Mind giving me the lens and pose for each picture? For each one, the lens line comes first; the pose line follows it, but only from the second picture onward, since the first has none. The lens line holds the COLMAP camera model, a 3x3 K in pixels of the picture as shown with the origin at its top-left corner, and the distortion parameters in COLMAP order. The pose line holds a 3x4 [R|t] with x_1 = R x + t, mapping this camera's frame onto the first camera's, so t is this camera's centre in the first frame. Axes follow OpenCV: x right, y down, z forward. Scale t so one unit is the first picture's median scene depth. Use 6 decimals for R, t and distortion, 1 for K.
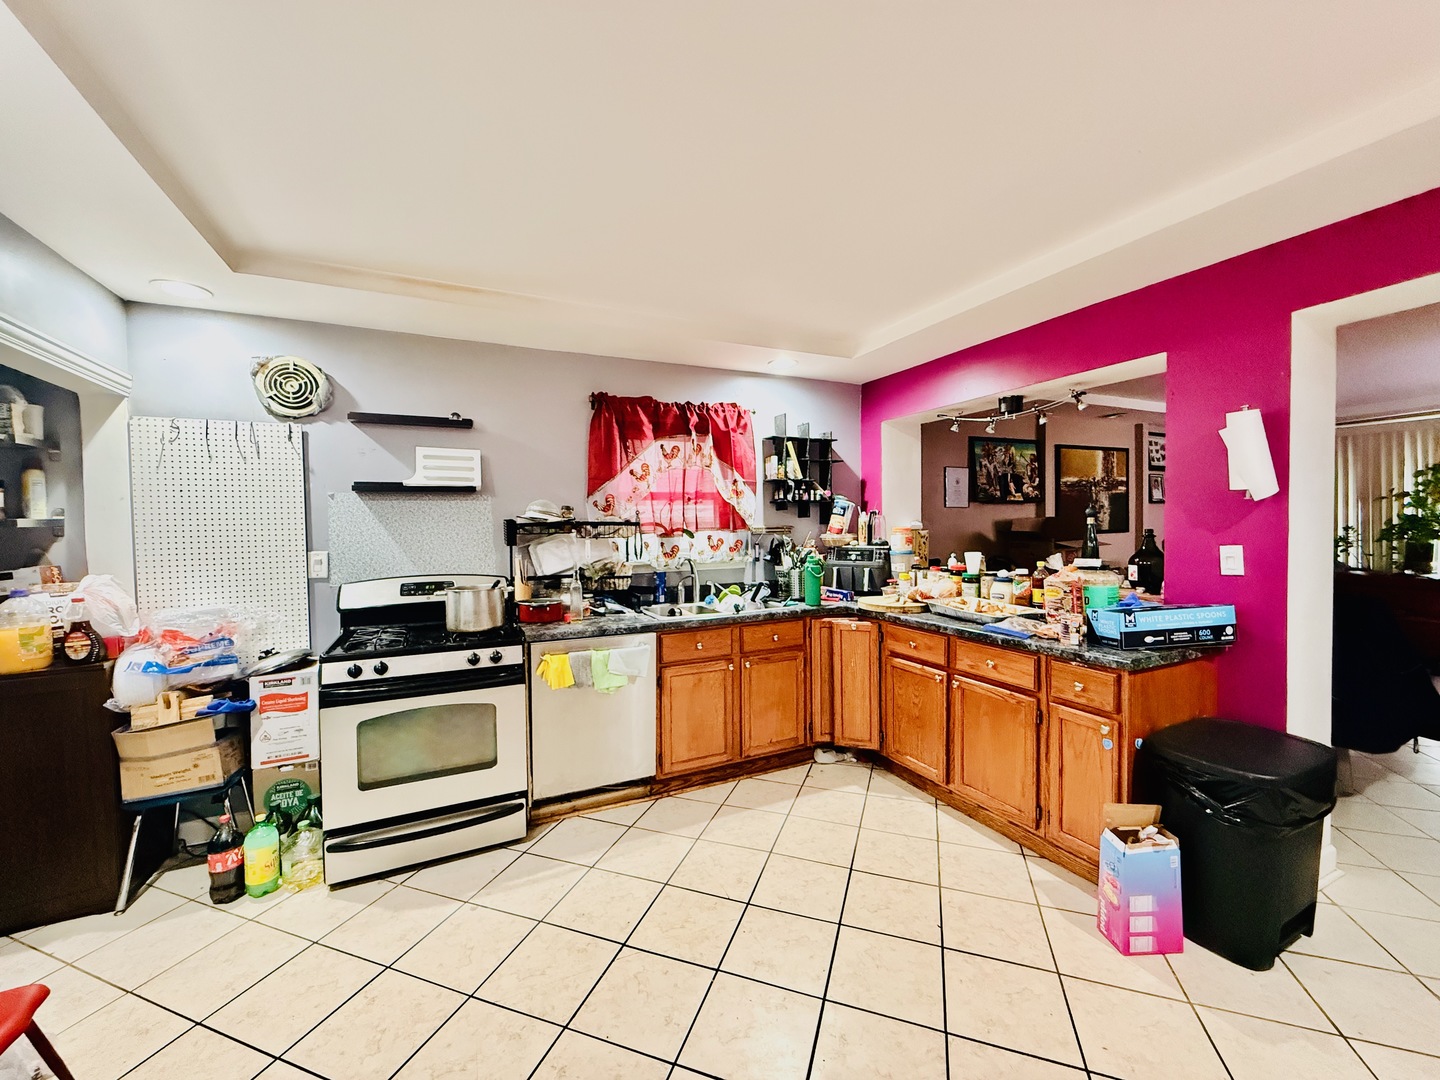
lens RADIAL K [[572.8, 0, 718.2], [0, 572.8, 537.7], [0, 0, 1]] dist [0.002524, 0.000136]
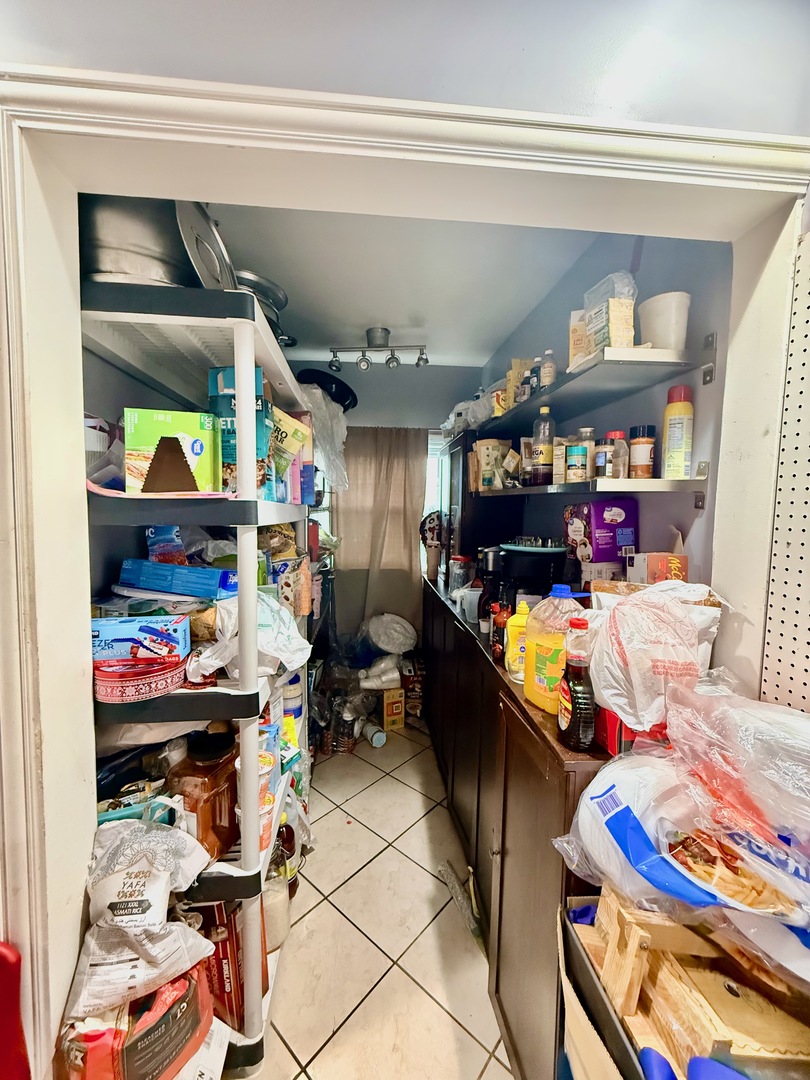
lens RADIAL K [[429.6, 0, 400.6], [0, 429.6, 538.8], [0, 0, 1]] dist [0.002524, 0.000136]
pose [[-0.345877, 0.085602, -0.934367, -0.615893], [-0.030767, 0.994259, 0.102478, -0.007598], [0.937775, 0.064193, -0.341258, 0.877731]]
